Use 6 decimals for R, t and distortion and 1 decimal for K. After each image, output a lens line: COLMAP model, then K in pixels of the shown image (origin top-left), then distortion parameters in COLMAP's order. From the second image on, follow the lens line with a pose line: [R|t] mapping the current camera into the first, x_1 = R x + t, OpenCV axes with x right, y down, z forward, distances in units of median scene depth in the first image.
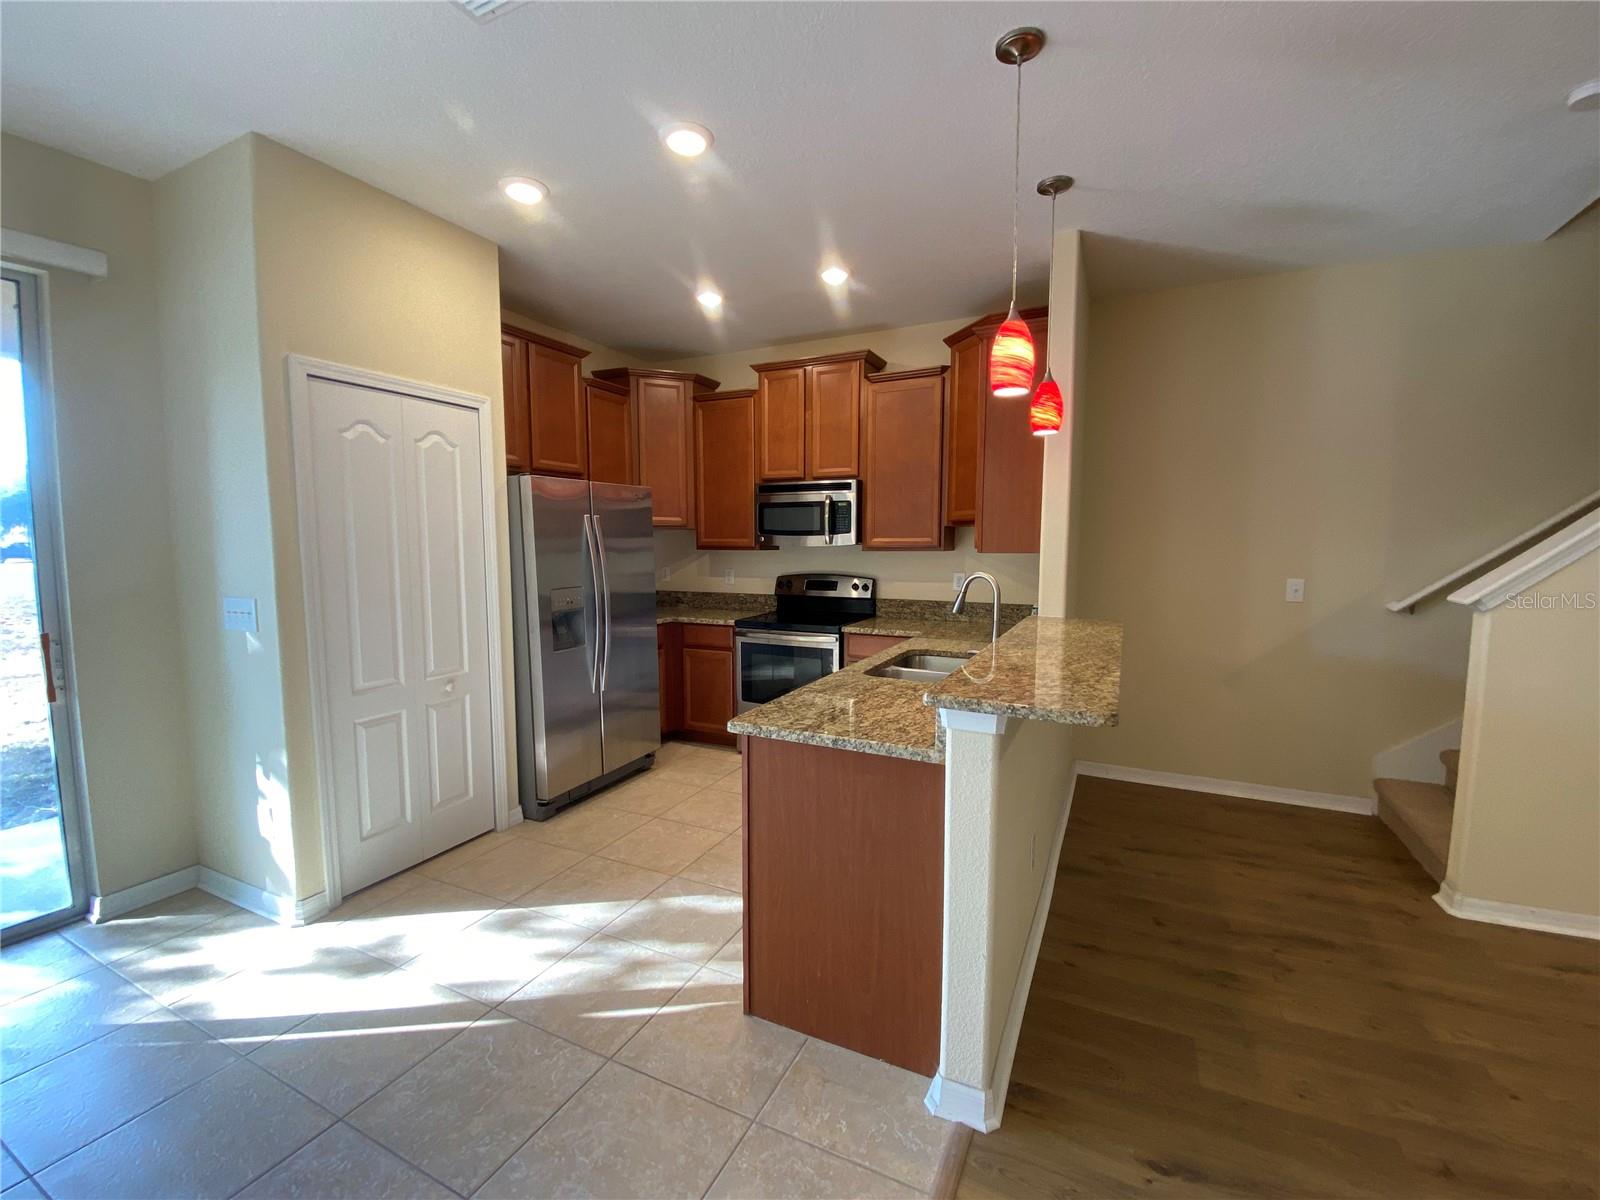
lens RADIAL K [[670.8, 0, 797.4], [0, 670.8, 601.9], [0, 0, 1]] dist [0.039864, -0.031370]
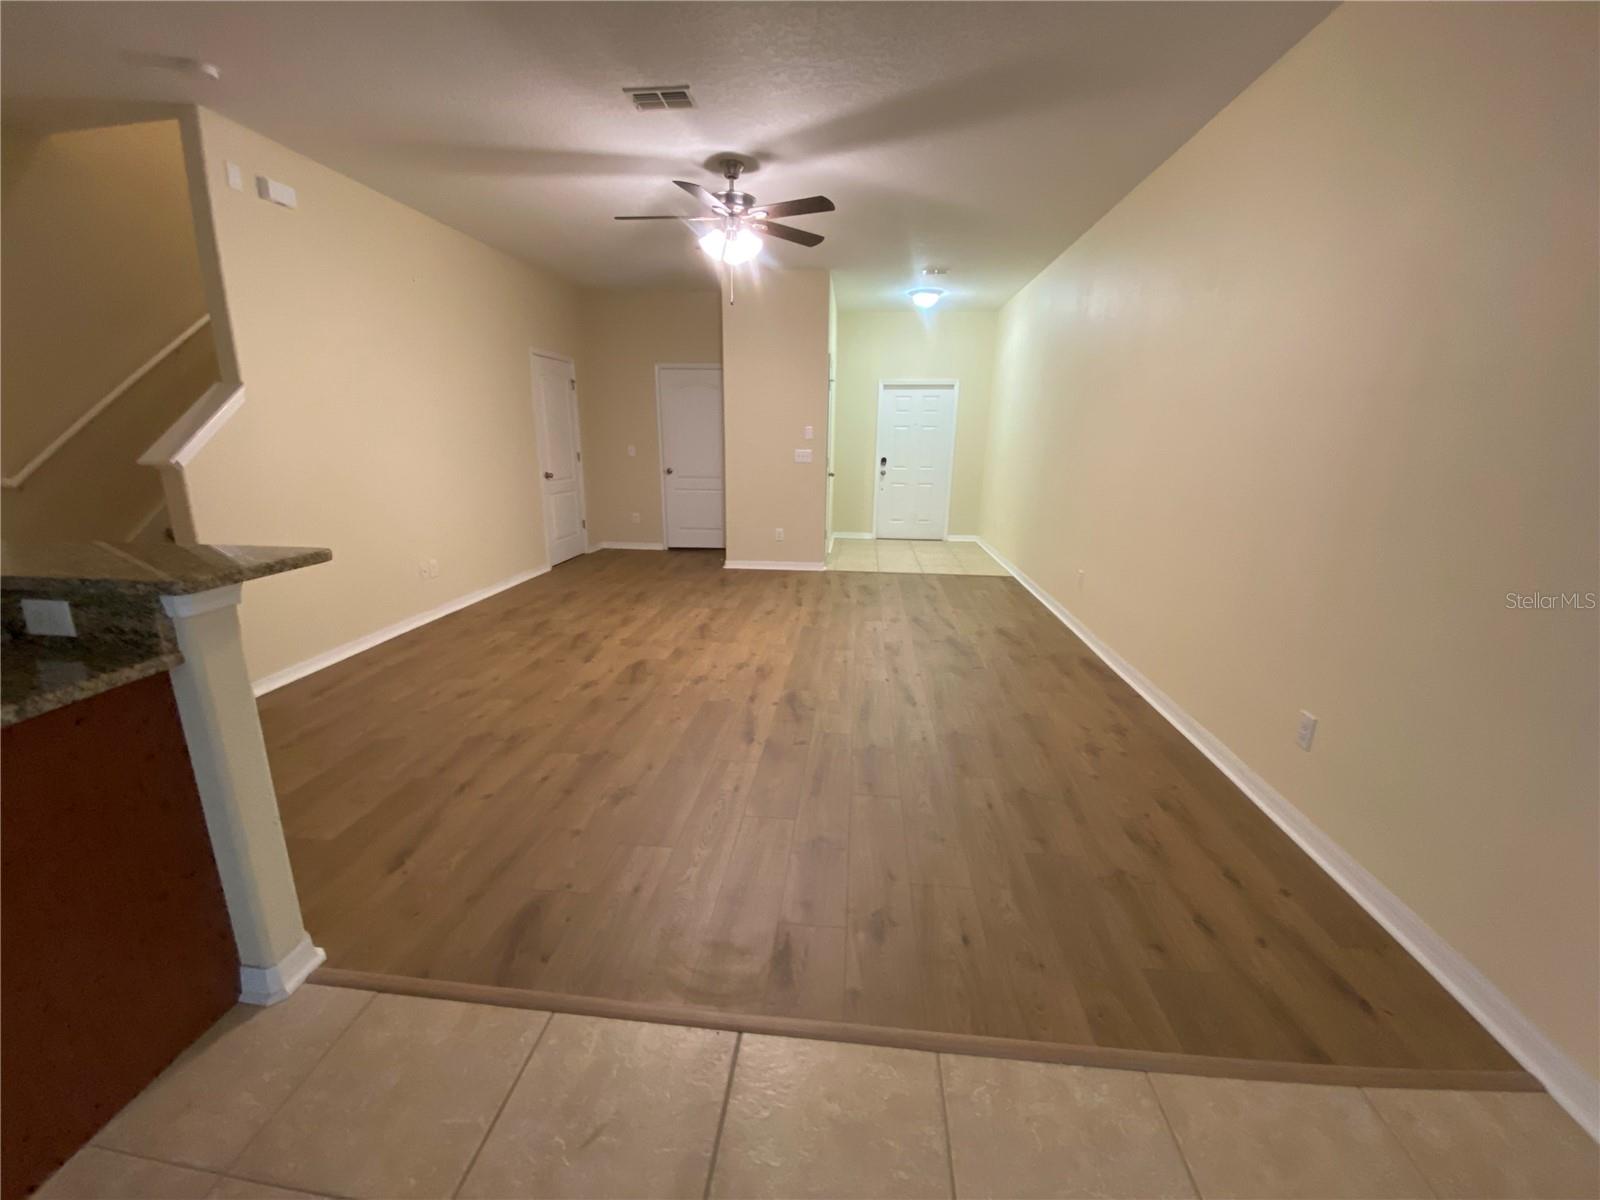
lens RADIAL K [[645.5, 0, 800.0], [0, 645.5, 600.0], [0, 0, 1]] dist [0.065305, -0.041554]
pose [[-0.347813, -0.236498, 0.907246, -0.409020], [0.071624, 0.958133, 0.277221, -0.007597], [-0.934824, 0.161402, -0.316312, 0.261470]]
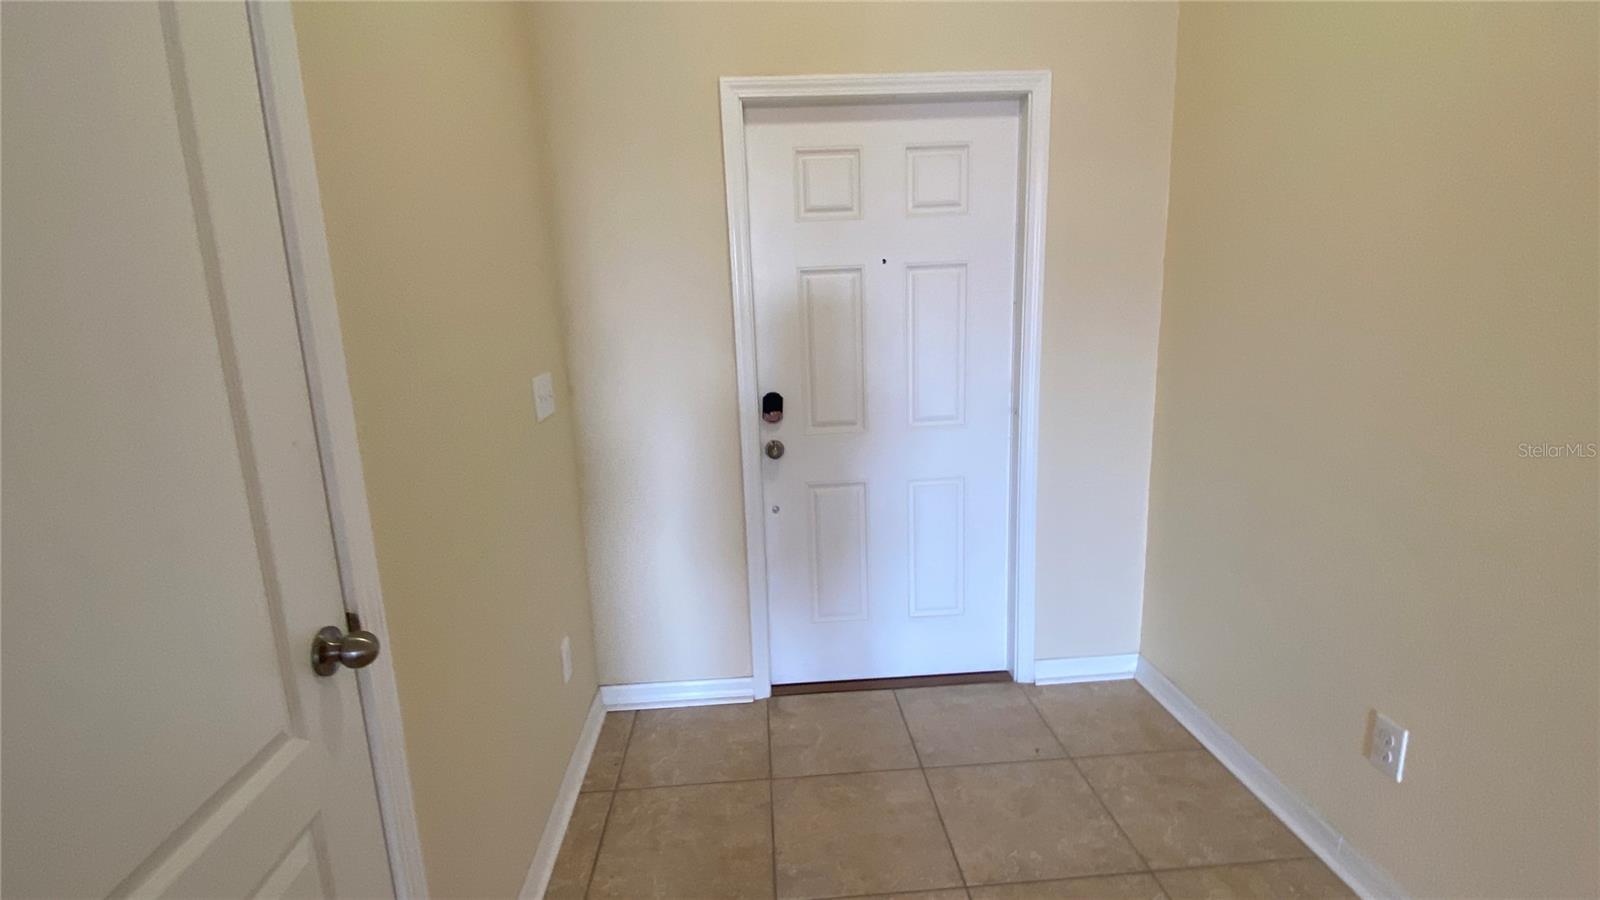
lens RADIAL K [[719.0, 0, 804.3], [0, 719.0, 447.1], [0, 0, 1]] dist [0.016229, -0.022993]
pose [[-0.492589, -0.156450, 0.856084, 1.356051], [0.113903, 0.963656, 0.241648, 0.070866], [-0.862776, 0.216543, -0.456866, -0.671821]]
